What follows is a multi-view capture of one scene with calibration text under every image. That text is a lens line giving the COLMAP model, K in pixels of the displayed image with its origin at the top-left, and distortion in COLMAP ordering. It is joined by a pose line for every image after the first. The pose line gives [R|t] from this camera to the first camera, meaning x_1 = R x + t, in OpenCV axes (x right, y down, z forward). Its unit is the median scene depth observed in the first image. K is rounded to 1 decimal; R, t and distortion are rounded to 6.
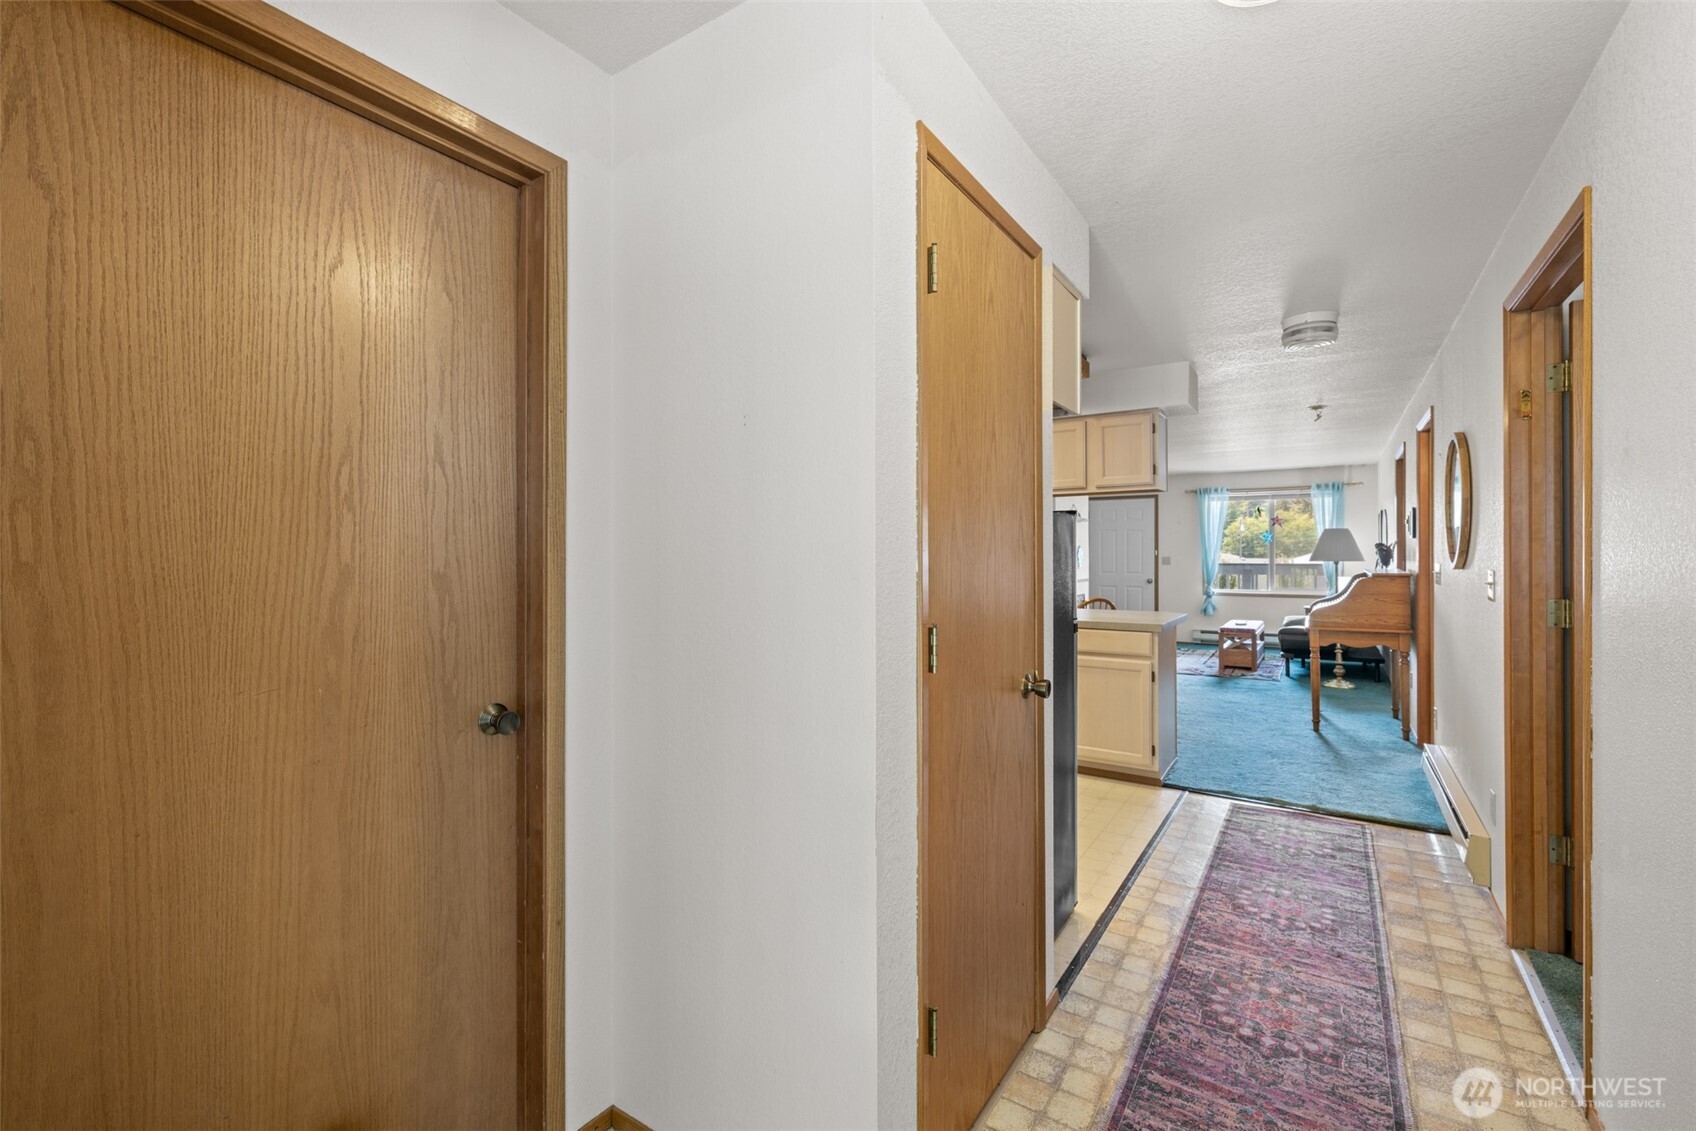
lens RADIAL K [[721.8, 0, 840.8], [0, 721.8, 574.3], [0, 0, 1]] dist [0.000334, 0.000042]
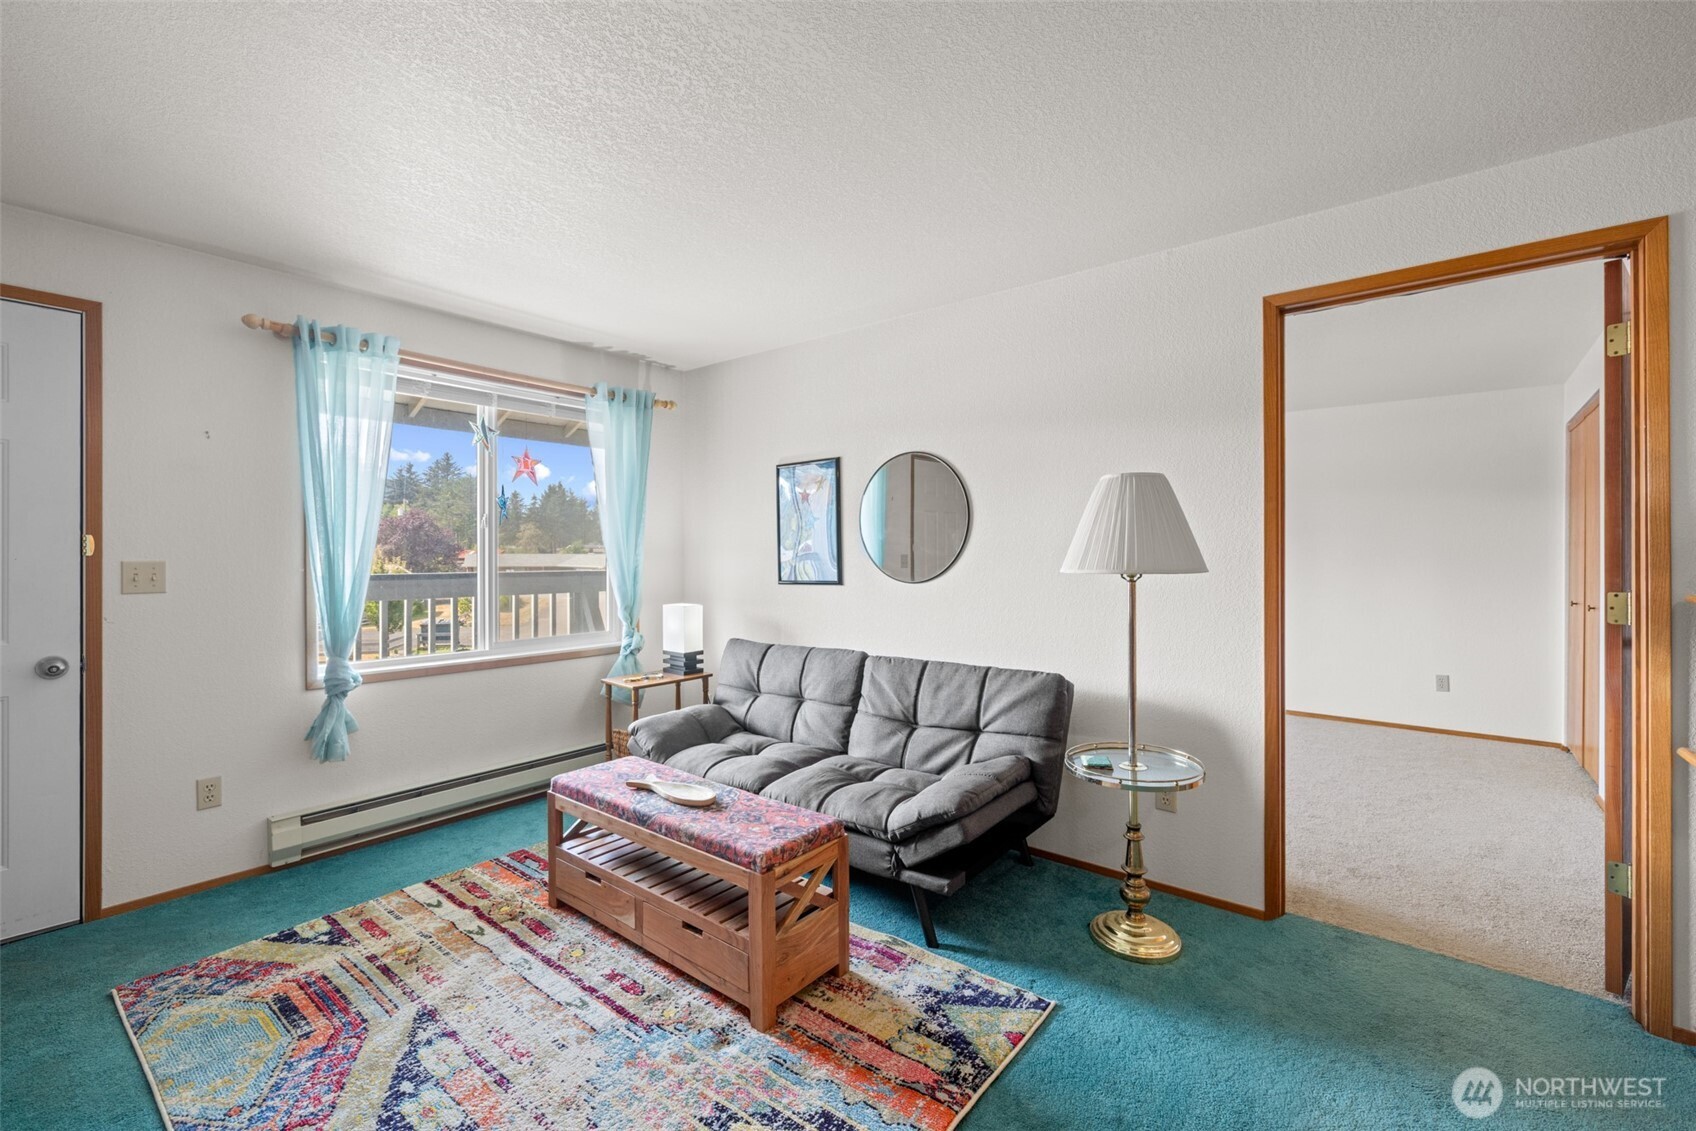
lens RADIAL K [[721.8, 0, 862.5], [0, 721.8, 556.0], [0, 0, 1]] dist [0.000334, 0.000042]
pose [[0.089014, 0.000391, 0.996030, 1.115112], [0.025850, 0.999662, -0.002703, -0.095179], [-0.995695, 0.025988, 0.088973, 3.627044]]
